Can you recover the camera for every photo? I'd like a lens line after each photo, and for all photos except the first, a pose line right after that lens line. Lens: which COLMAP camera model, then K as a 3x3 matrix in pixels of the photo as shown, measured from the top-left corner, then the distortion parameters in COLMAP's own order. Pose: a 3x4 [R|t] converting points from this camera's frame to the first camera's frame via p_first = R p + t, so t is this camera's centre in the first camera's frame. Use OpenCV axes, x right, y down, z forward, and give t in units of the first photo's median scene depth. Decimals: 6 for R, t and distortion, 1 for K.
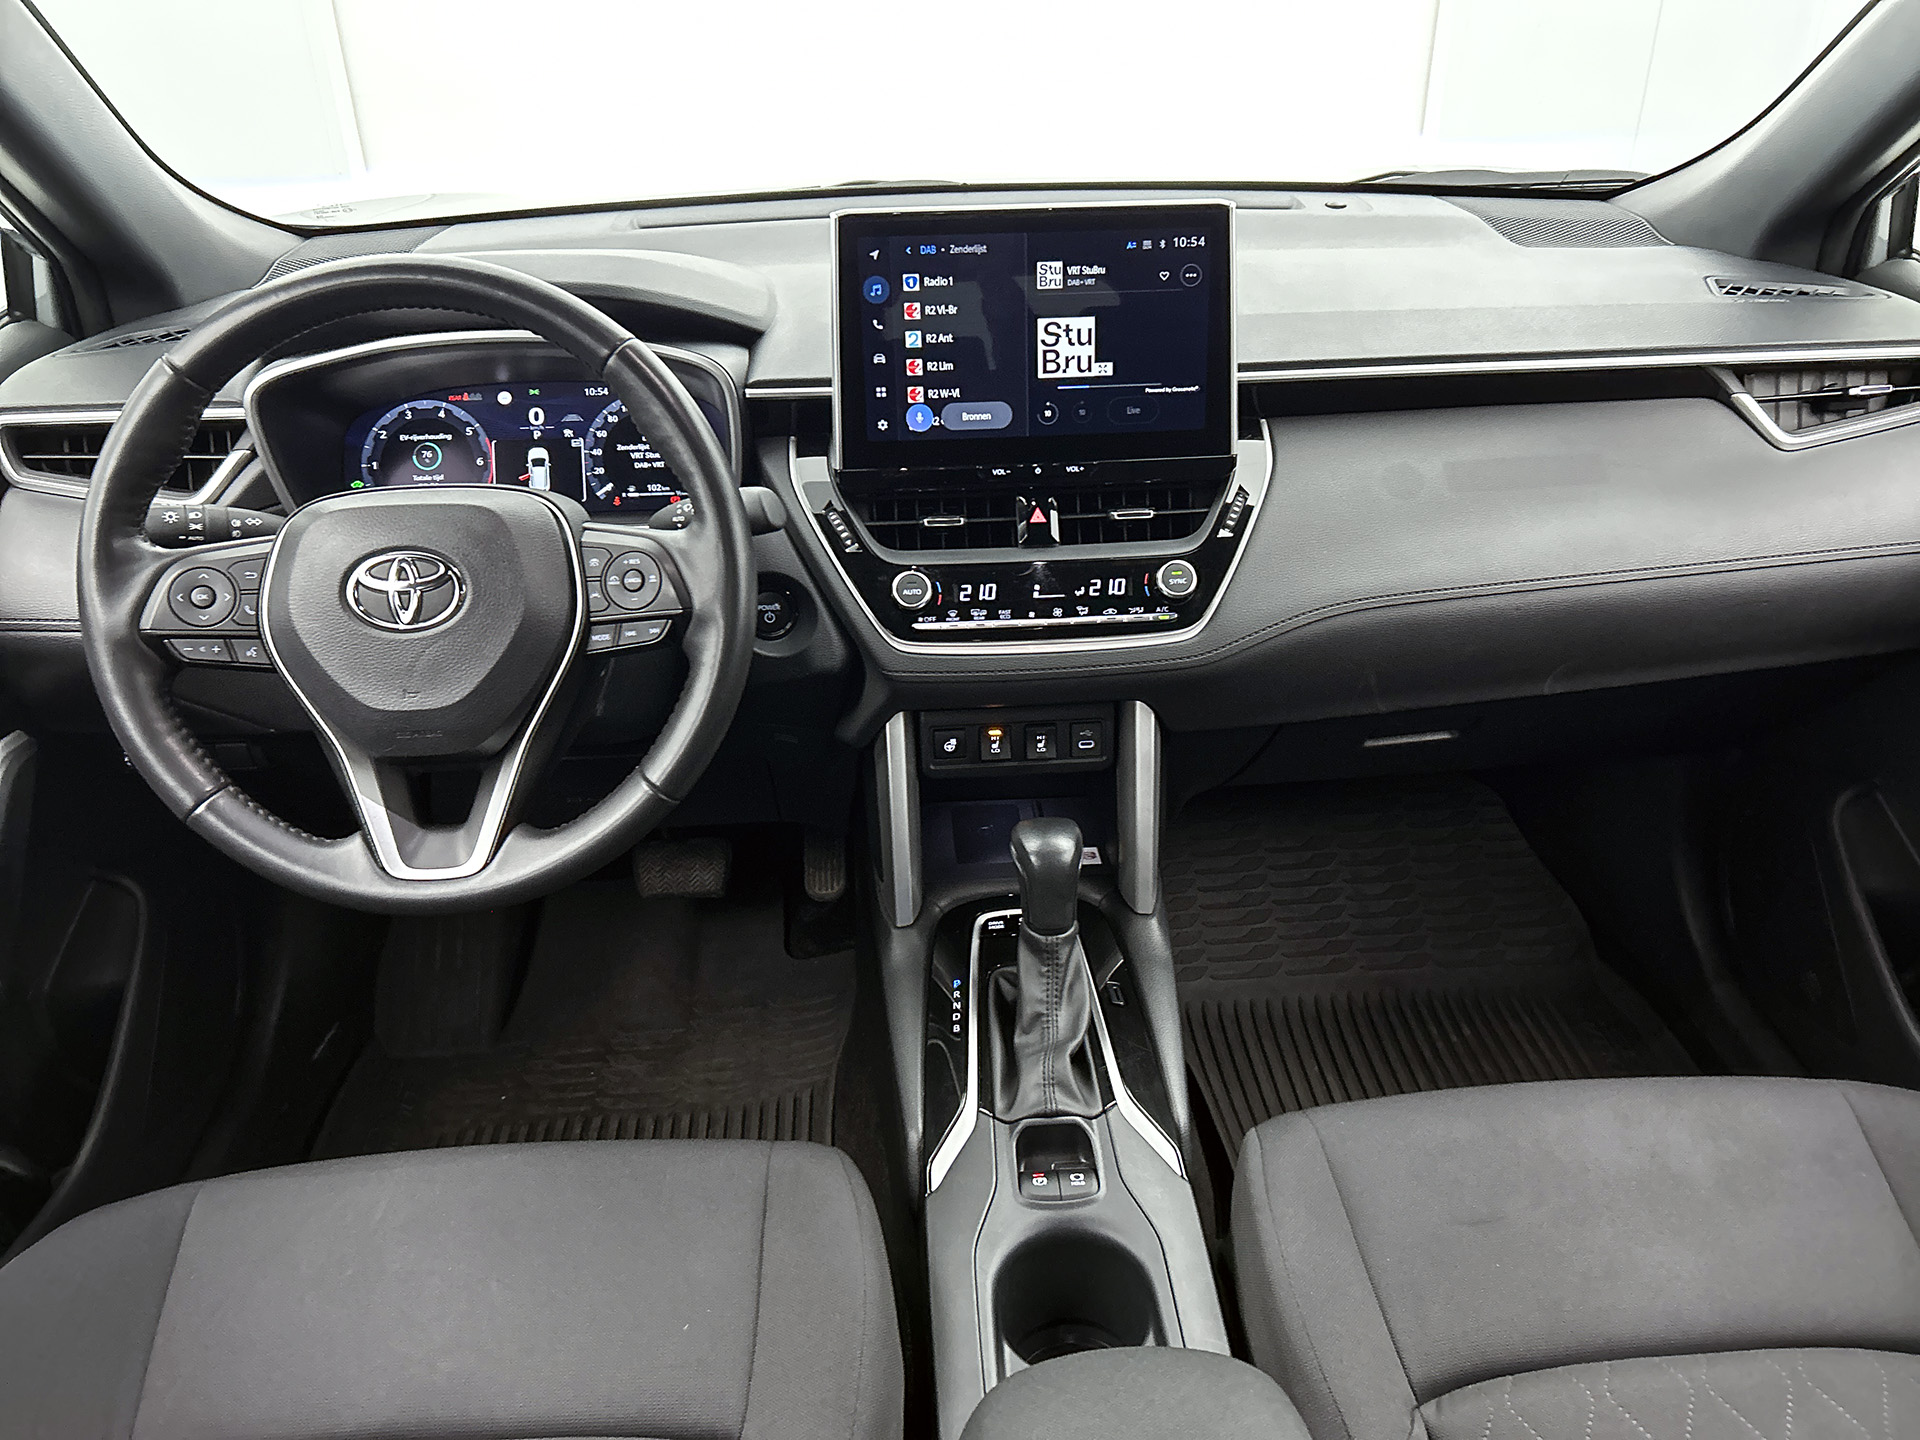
lens RADIAL K [[1415.8, 0, 960.0], [0, 1415.8, 720.0], [0, 0, 1]] dist [-0.004451, -0.006576]
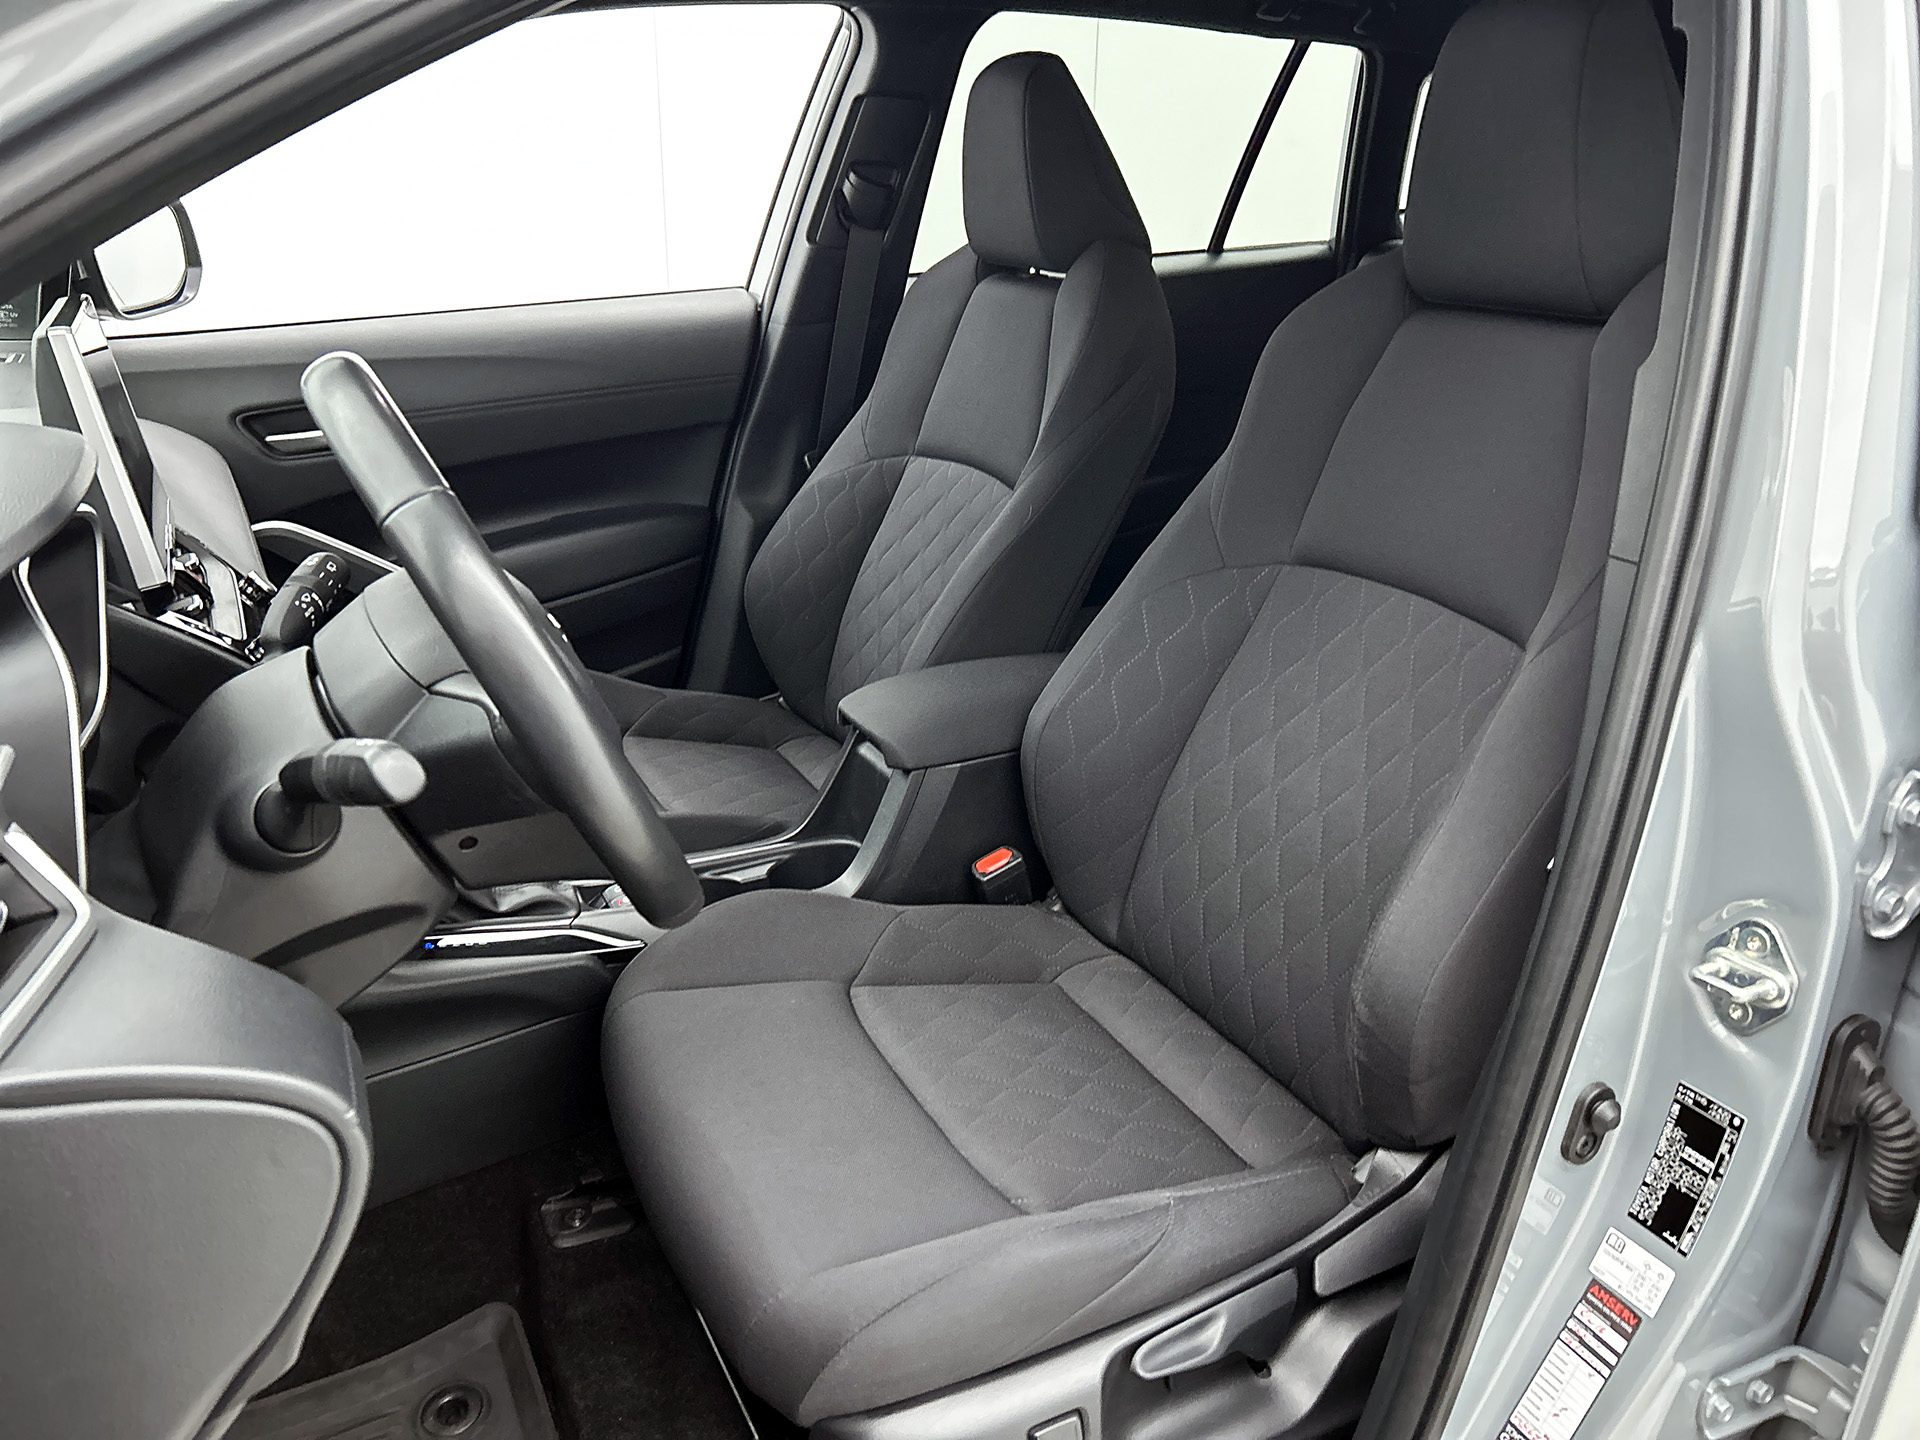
lens RADIAL K [[1415.8, 0, 960.0], [0, 1415.8, 720.0], [0, 0, 1]] dist [-0.004451, -0.006576]
pose [[-0.397656, -0.325113, 0.858004, -1.150384], [0.424296, 0.763971, 0.486129, -0.344132], [-0.813537, 0.557360, -0.165854, 0.778527]]
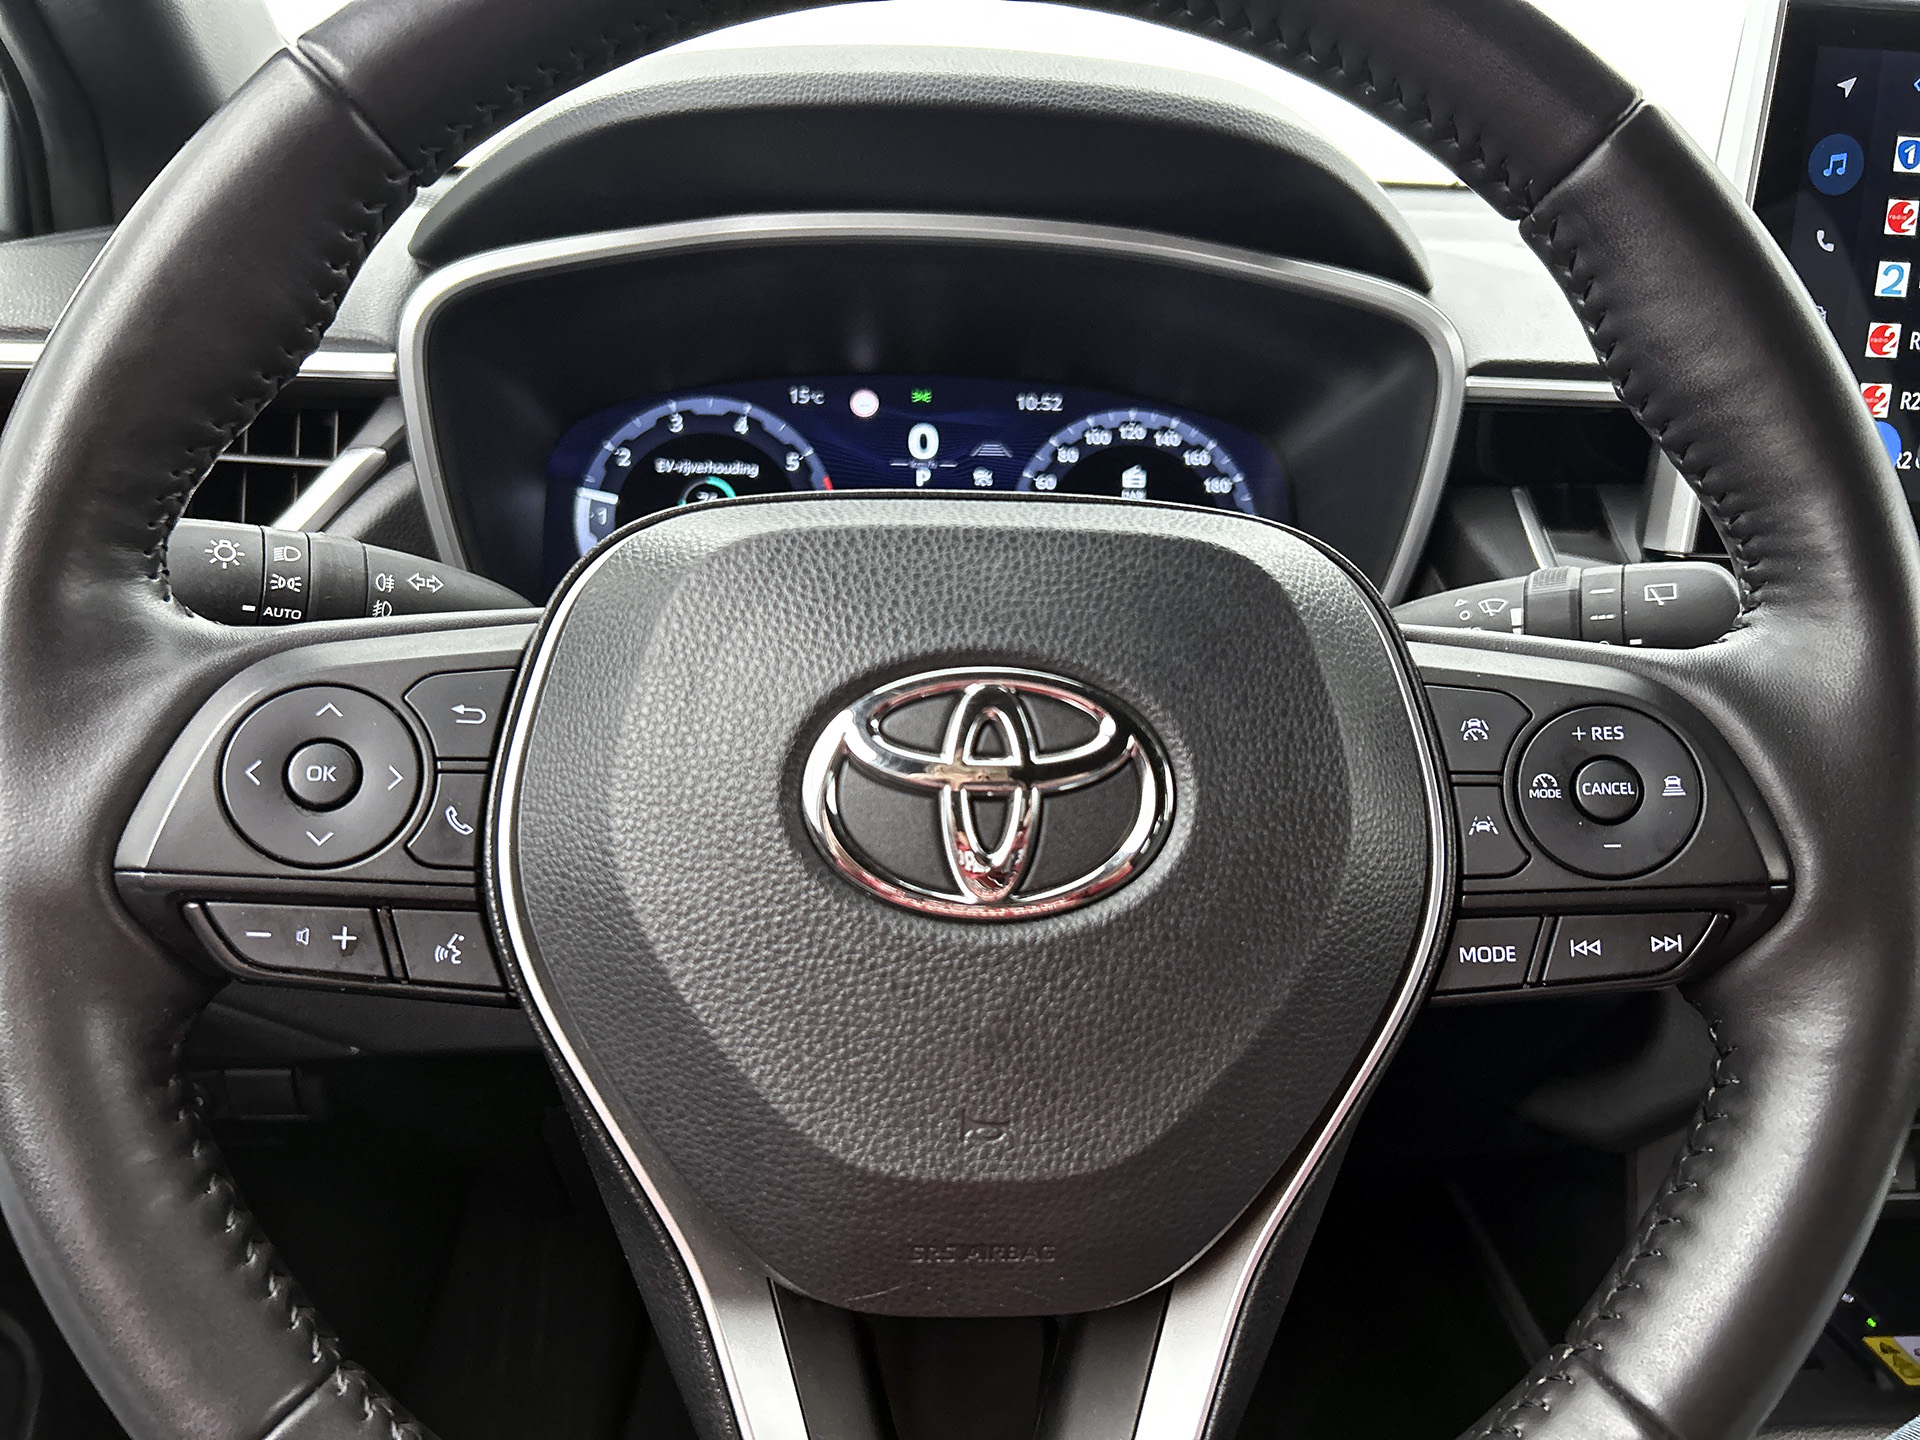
lens RADIAL K [[1476.1, 0, 960.0], [0, 1476.1, 720.0], [0, 0, 1]] dist [0.006722, -0.003681]
pose [[0.998560, 0.051011, 0.016626, -0.323426], [-0.048408, 0.990231, -0.130761, -0.050775], [-0.023134, 0.129768, 0.991274, 0.538096]]
